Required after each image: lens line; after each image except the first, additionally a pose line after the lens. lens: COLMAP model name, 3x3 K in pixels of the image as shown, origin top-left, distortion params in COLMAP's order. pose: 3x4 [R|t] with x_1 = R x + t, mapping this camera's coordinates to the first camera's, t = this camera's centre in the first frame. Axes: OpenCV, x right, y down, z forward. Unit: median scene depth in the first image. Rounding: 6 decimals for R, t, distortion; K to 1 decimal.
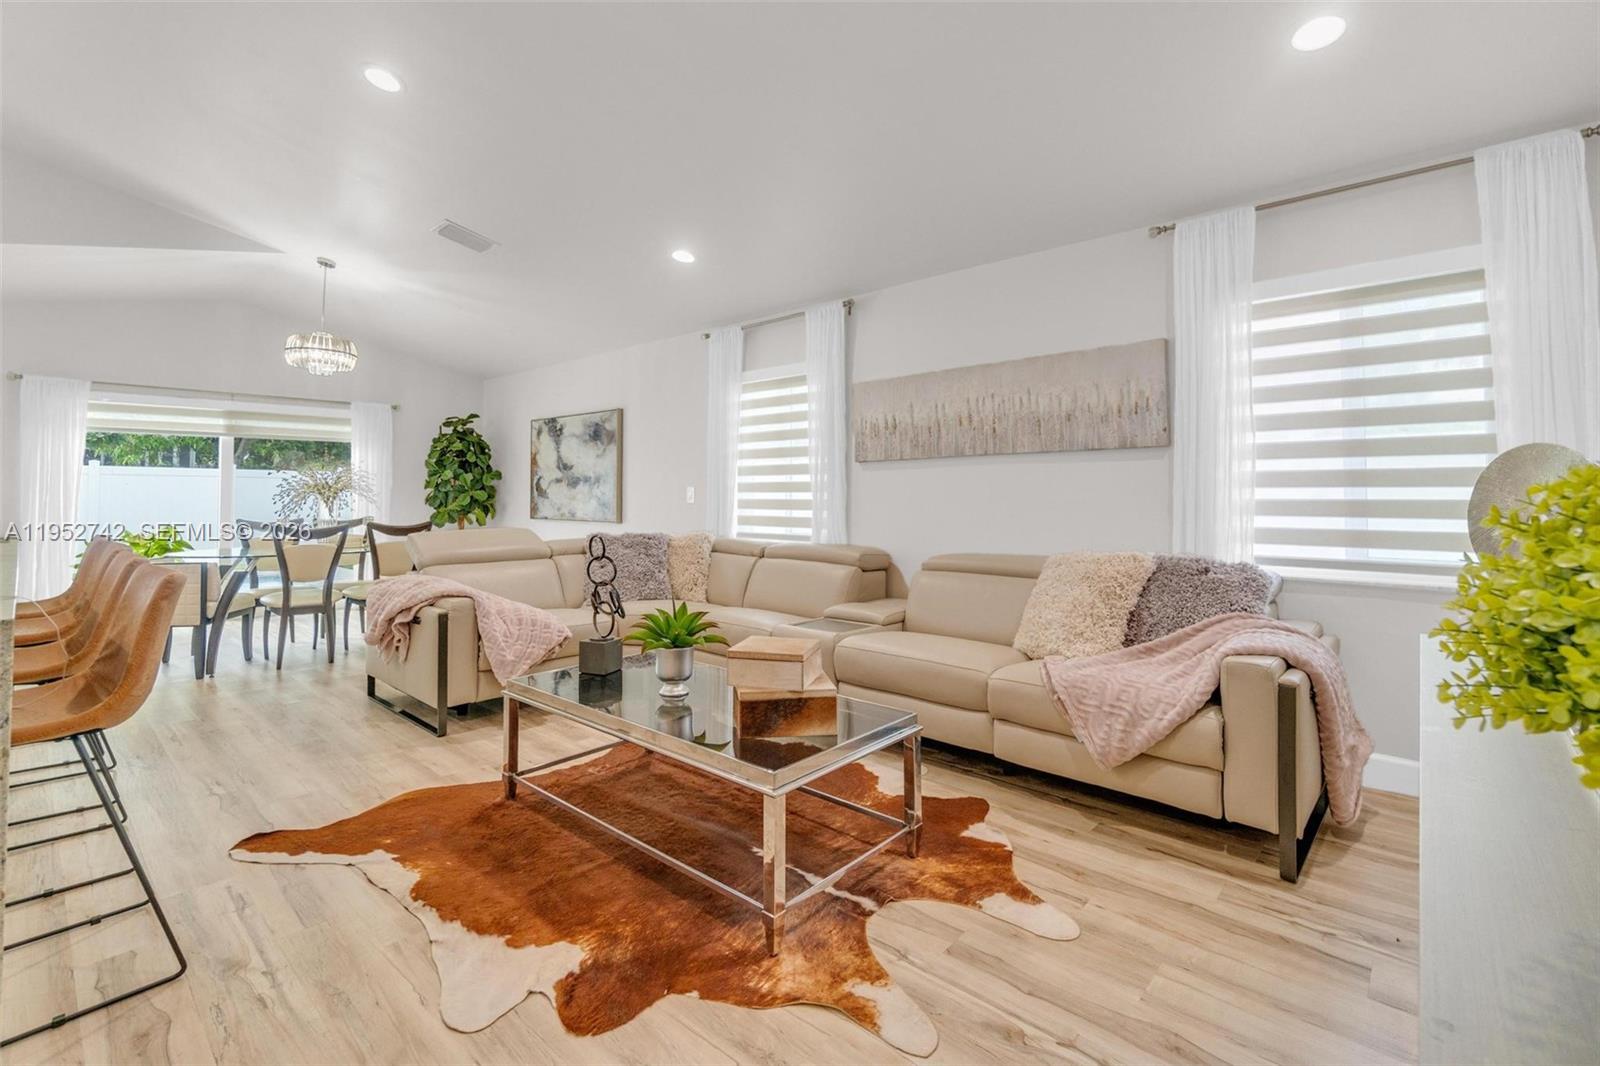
lens RADIAL K [[706.8, 0, 784.5], [0, 706.8, 488.8], [0, 0, 1]] dist [0.001011, 0.001350]
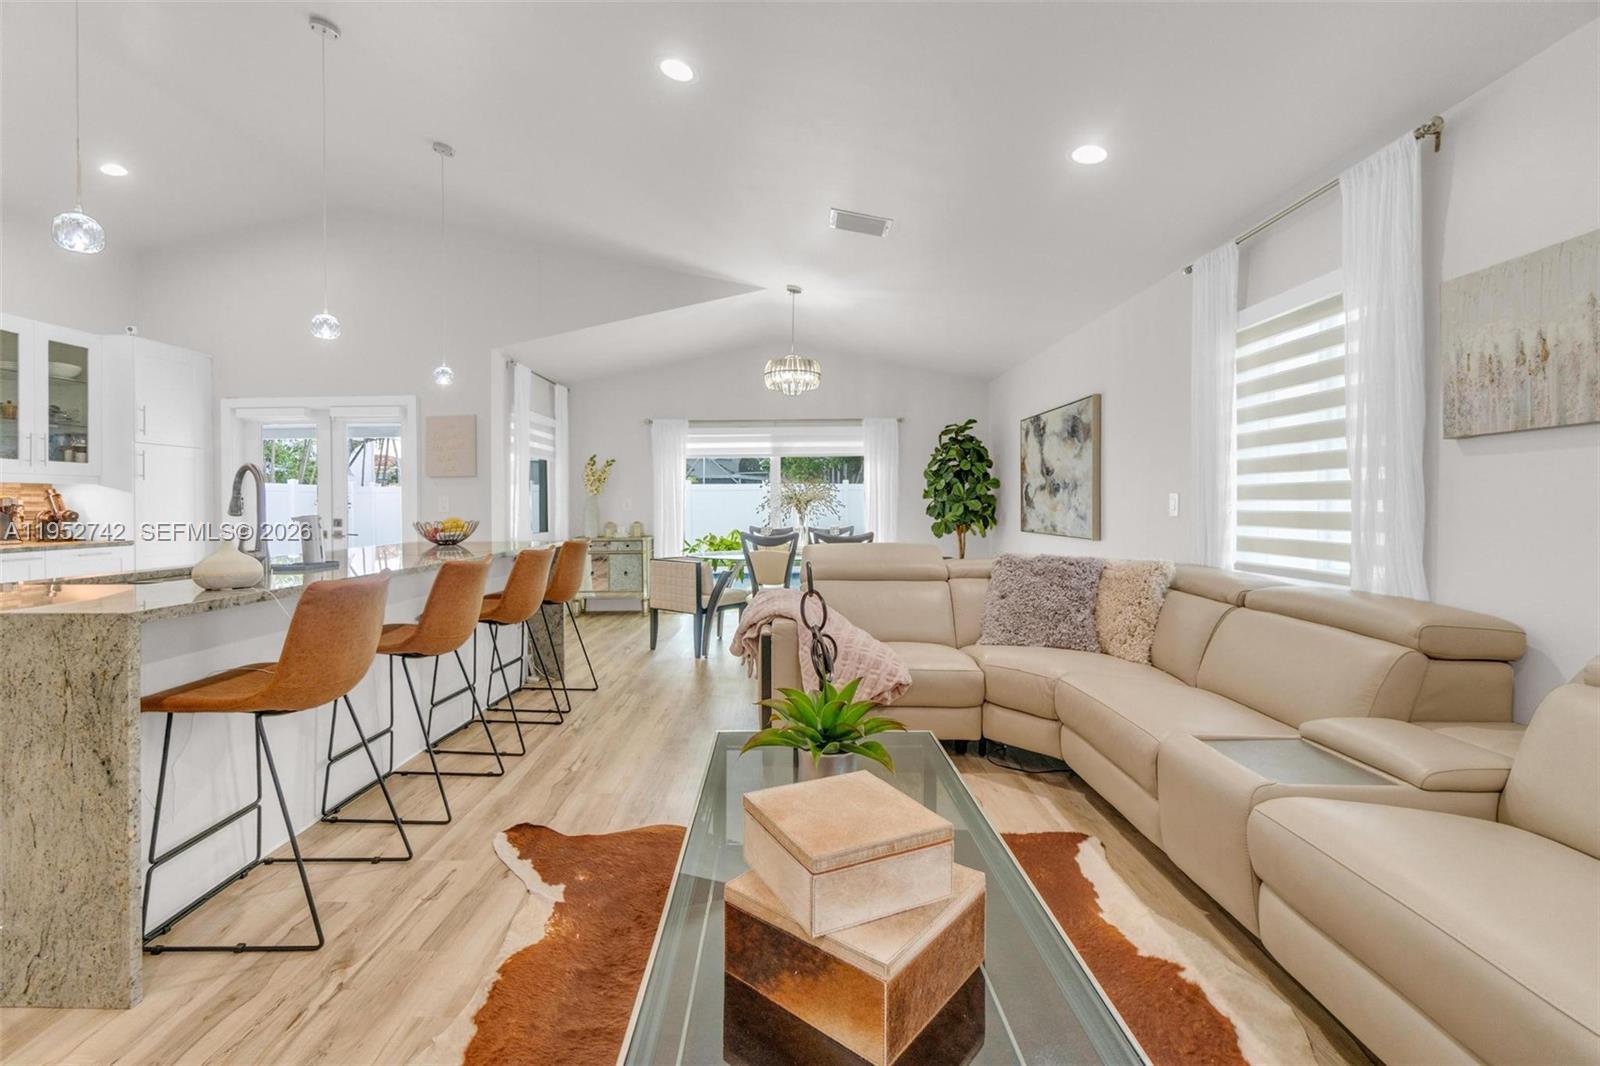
lens RADIAL K [[706.8, 0, 780.8], [0, 706.8, 504.8], [0, 0, 1]] dist [0.001011, 0.001350]
pose [[0.665486, -0.003130, -0.746404, 0.159826], [0.010098, 0.999937, 0.004811, 0.002305], [0.746342, -0.010739, 0.665476, 0.299160]]
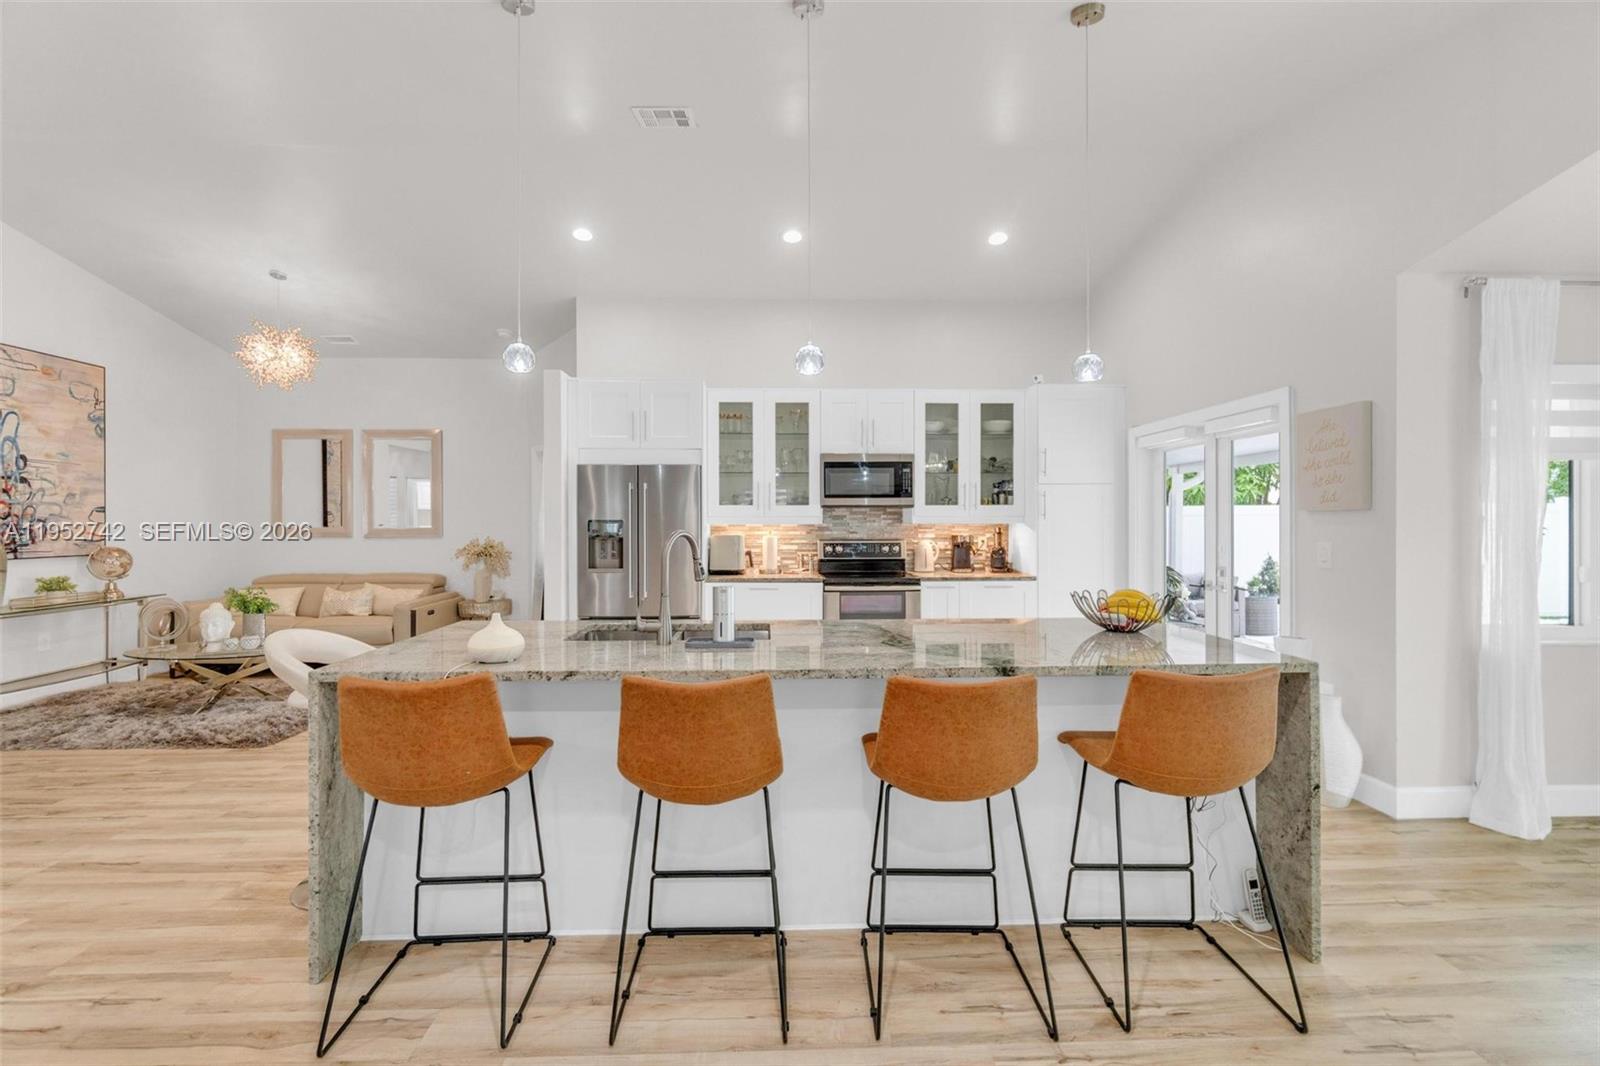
lens RADIAL K [[704.0, 0, 789.1], [0, 704.0, 518.1], [0, 0, 1]] dist [0.000067, 0.001304]
pose [[-0.710348, -0.000770, -0.703850, -0.232391], [0.005777, 0.999959, -0.006925, -0.038803], [0.703827, -0.008986, -0.710314, 0.832420]]
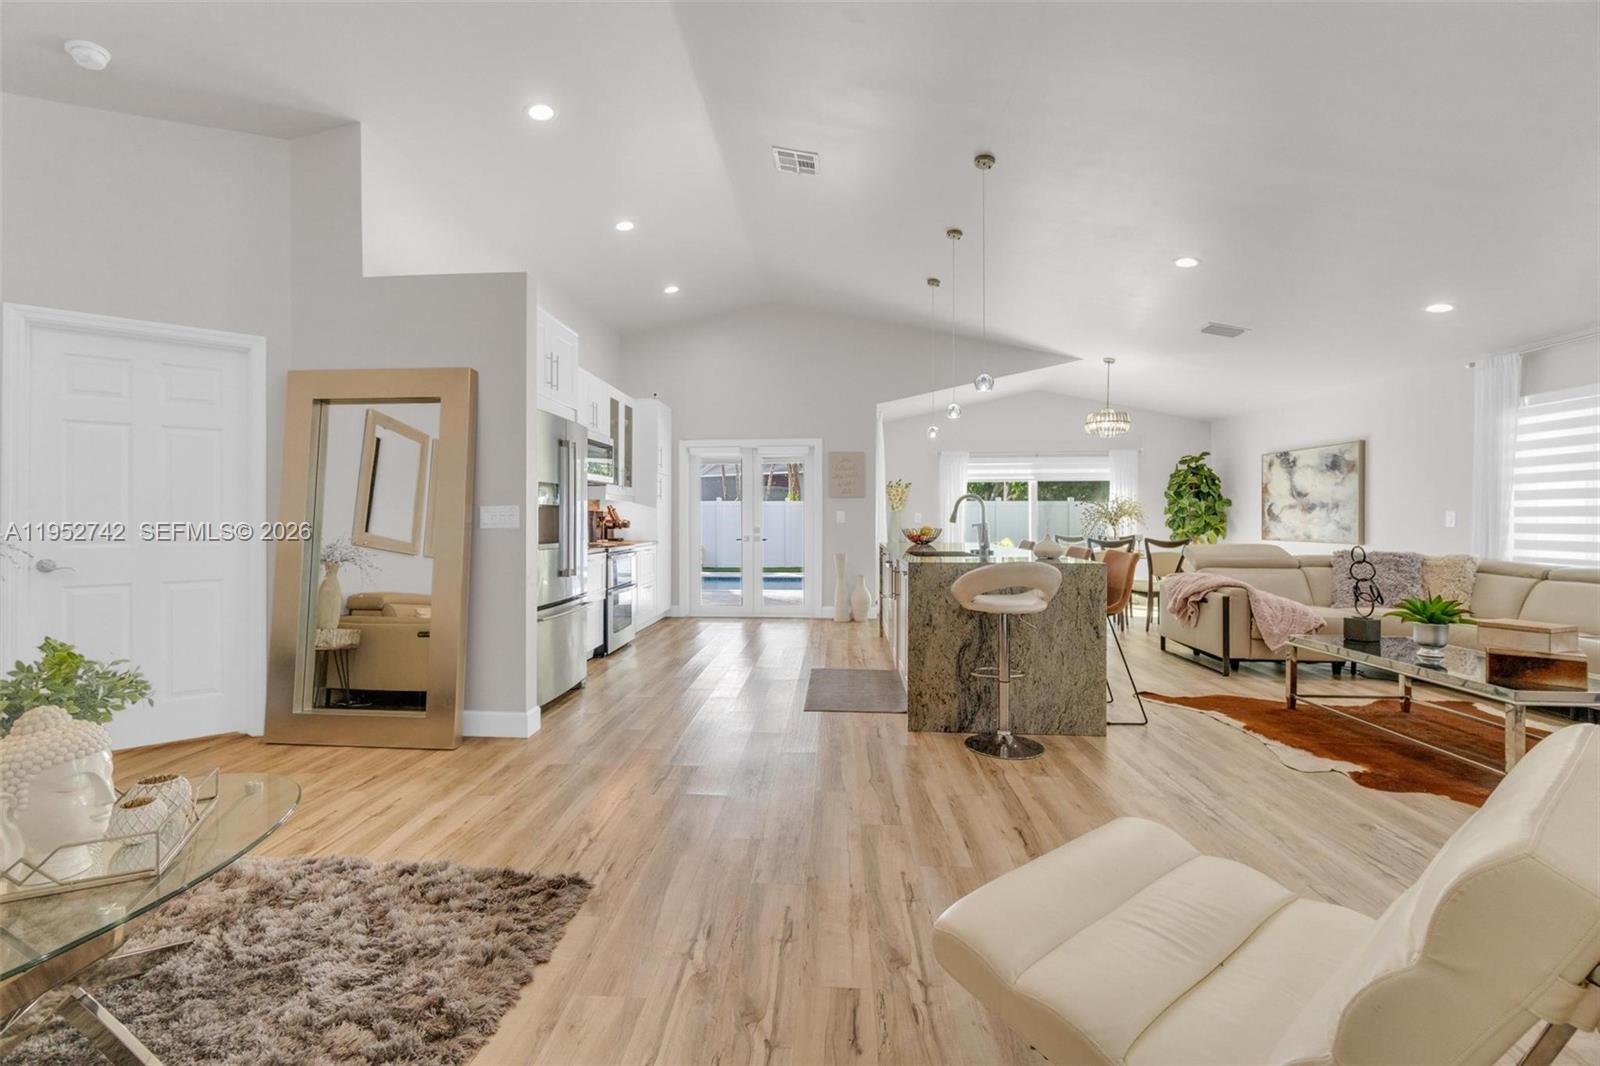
lens RADIAL K [[706.8, 0, 786.0], [0, 706.8, 518.7], [0, 0, 1]] dist [0.001011, 0.001350]
pose [[0.627655, -0.001610, -0.778490, 0.078669], [0.006360, 0.999975, 0.003060, -0.001354], [0.778466, -0.006872, 0.627650, -0.508052]]
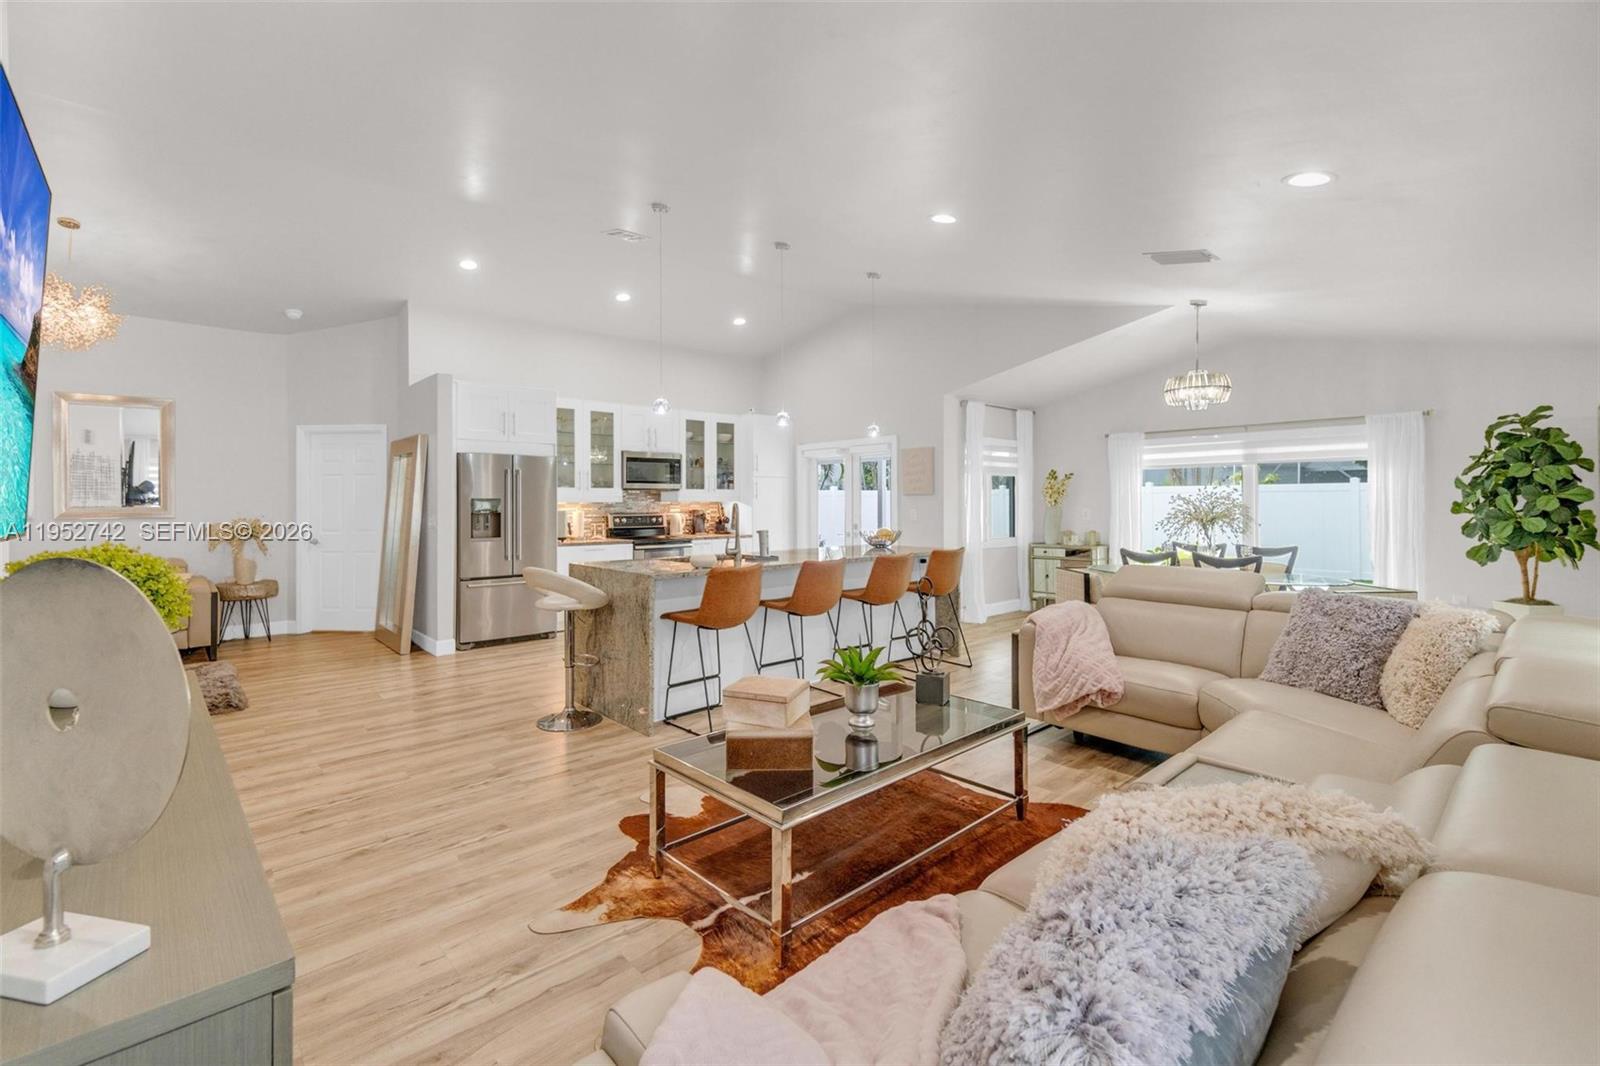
lens RADIAL K [[704.0, 0, 781.2], [0, 704.0, 507.1], [0, 0, 1]] dist [0.000067, 0.001304]
pose [[-0.090814, 0.009103, -0.995826, 0.522556], [0.010167, 0.999915, 0.008213, -0.034309], [0.995816, -0.009379, -0.090898, 0.532527]]
